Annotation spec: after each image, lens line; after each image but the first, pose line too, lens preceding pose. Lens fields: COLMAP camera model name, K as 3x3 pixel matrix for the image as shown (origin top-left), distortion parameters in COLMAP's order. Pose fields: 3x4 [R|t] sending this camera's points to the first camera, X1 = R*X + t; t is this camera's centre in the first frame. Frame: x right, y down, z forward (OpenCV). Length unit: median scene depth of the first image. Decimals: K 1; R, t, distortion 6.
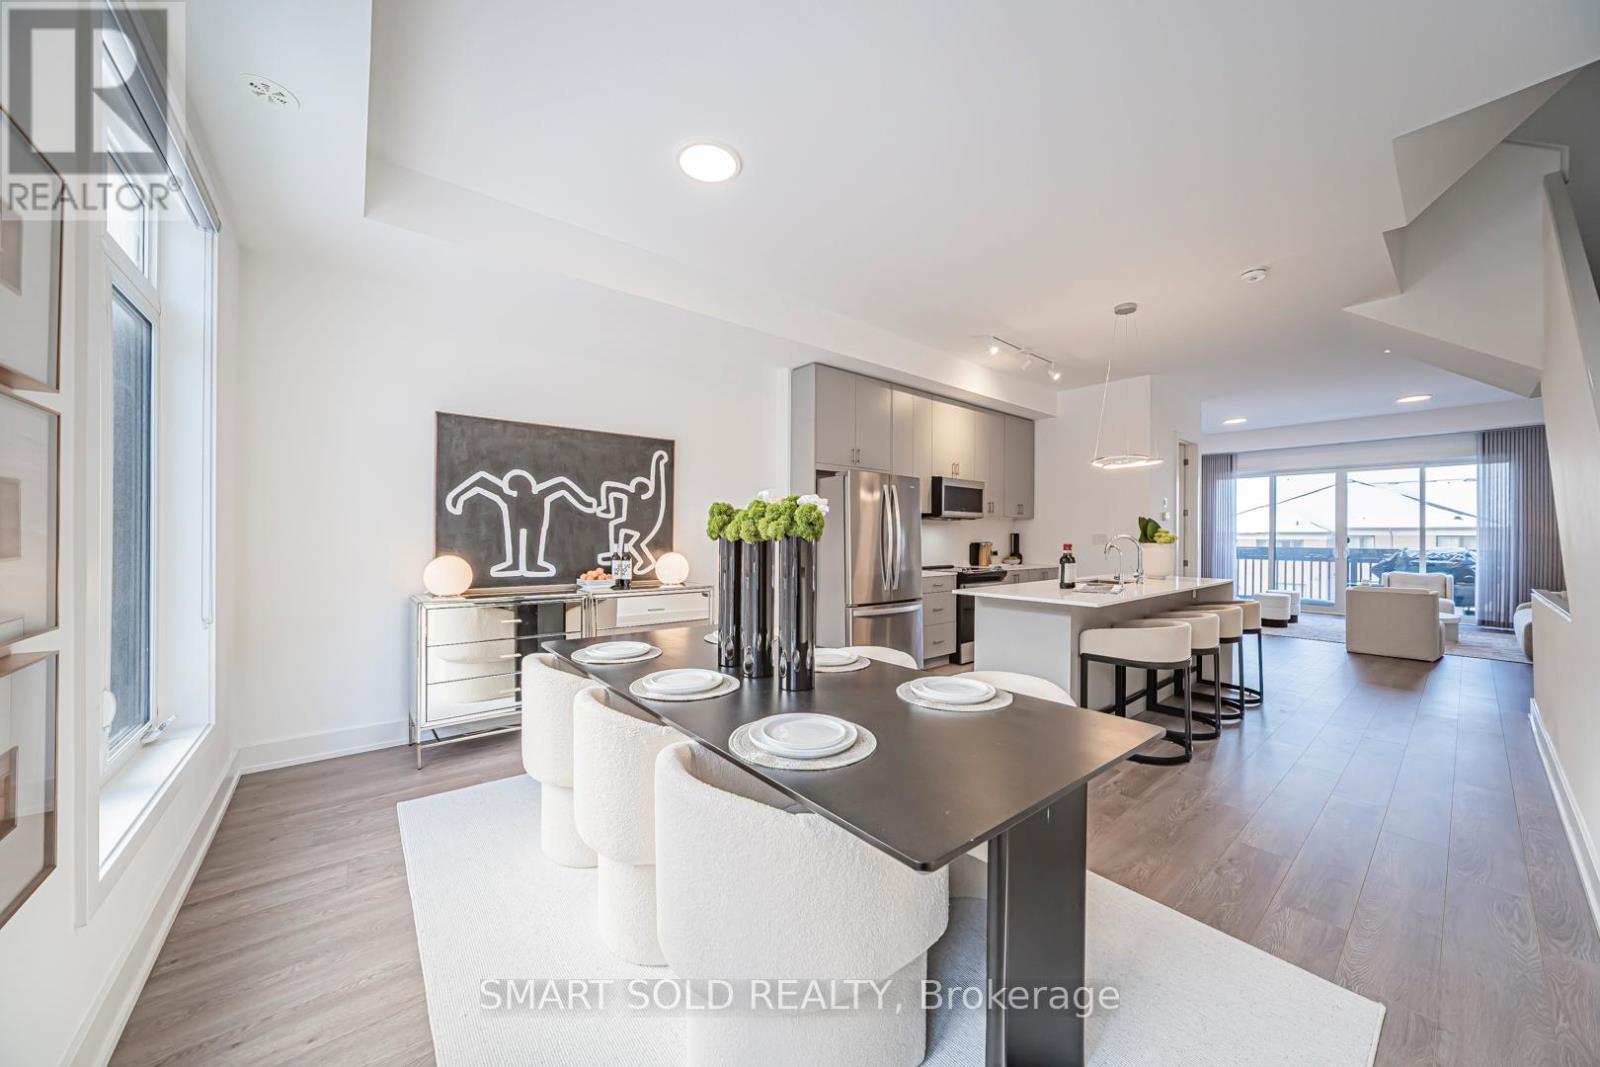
lens RADIAL K [[563.0, 0, 805.5], [0, 563.0, 534.8], [0, 0, 1]] dist [-0.002325, 0.001483]
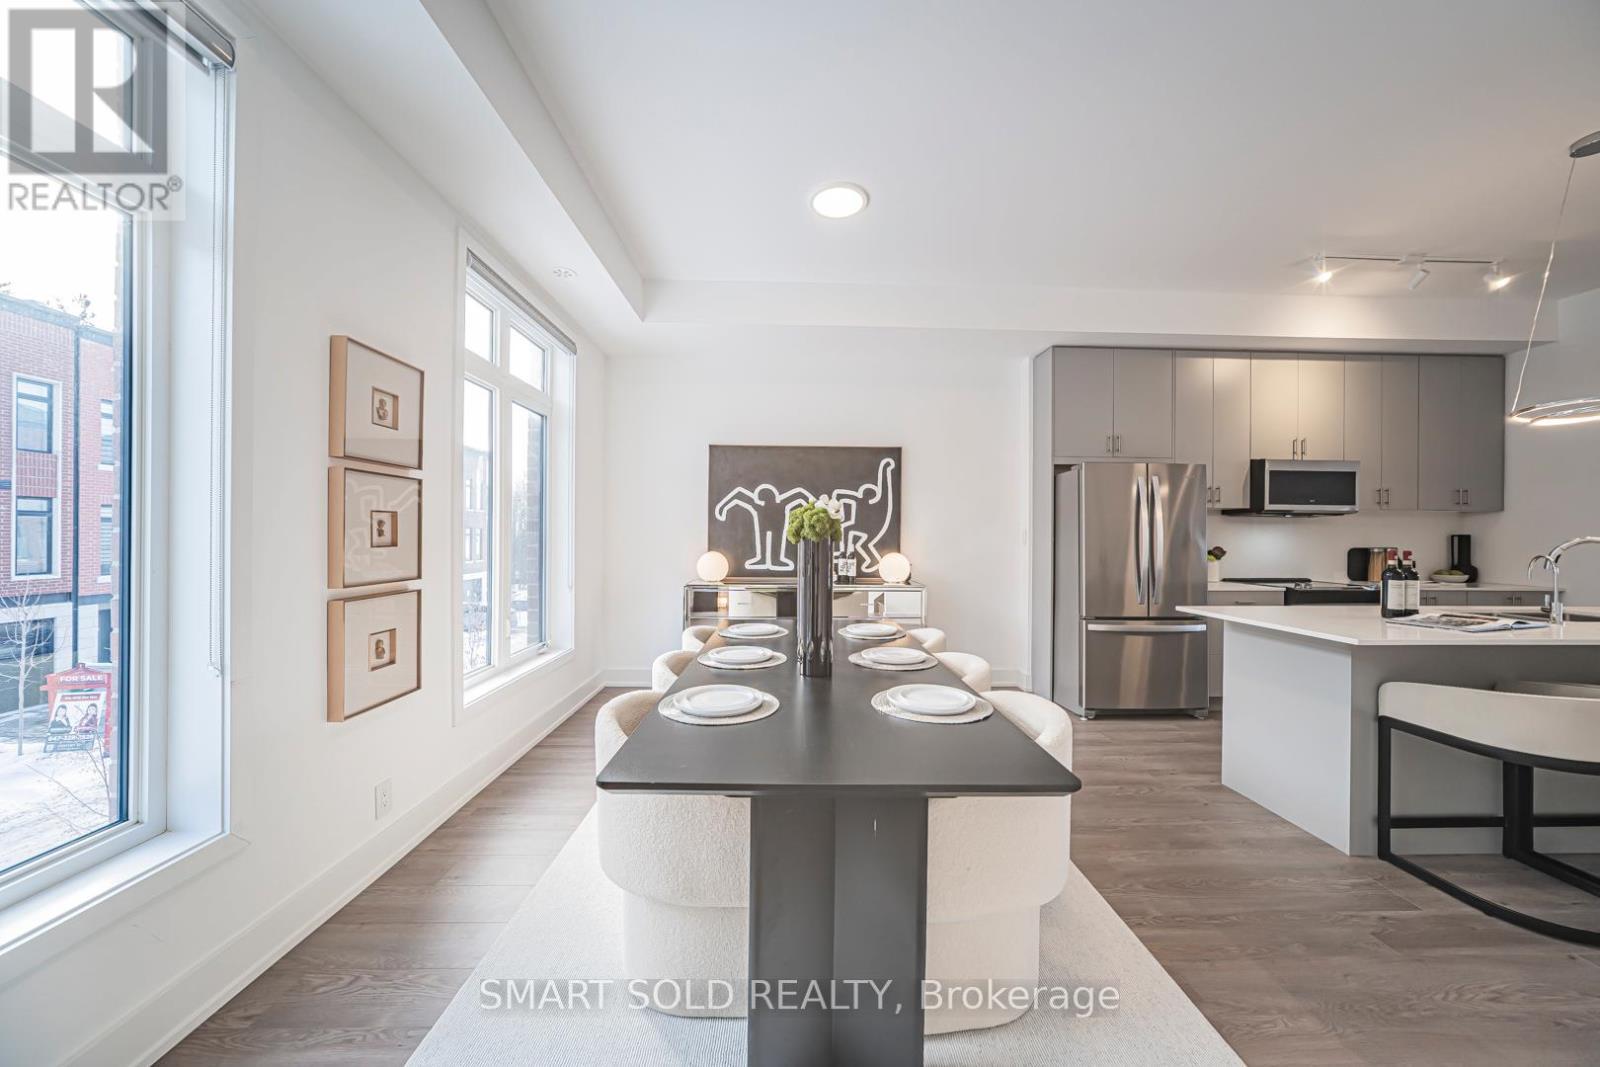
lens RADIAL K [[563.0, 0, 804.8], [0, 563.0, 533.3], [0, 0, 1]] dist [-0.002325, 0.001483]
pose [[0.791797, -0.001841, -0.610781, 0.289003], [-0.001634, 0.999985, -0.005133, 0.000297], [0.610782, 0.005062, 0.791783, 0.051565]]
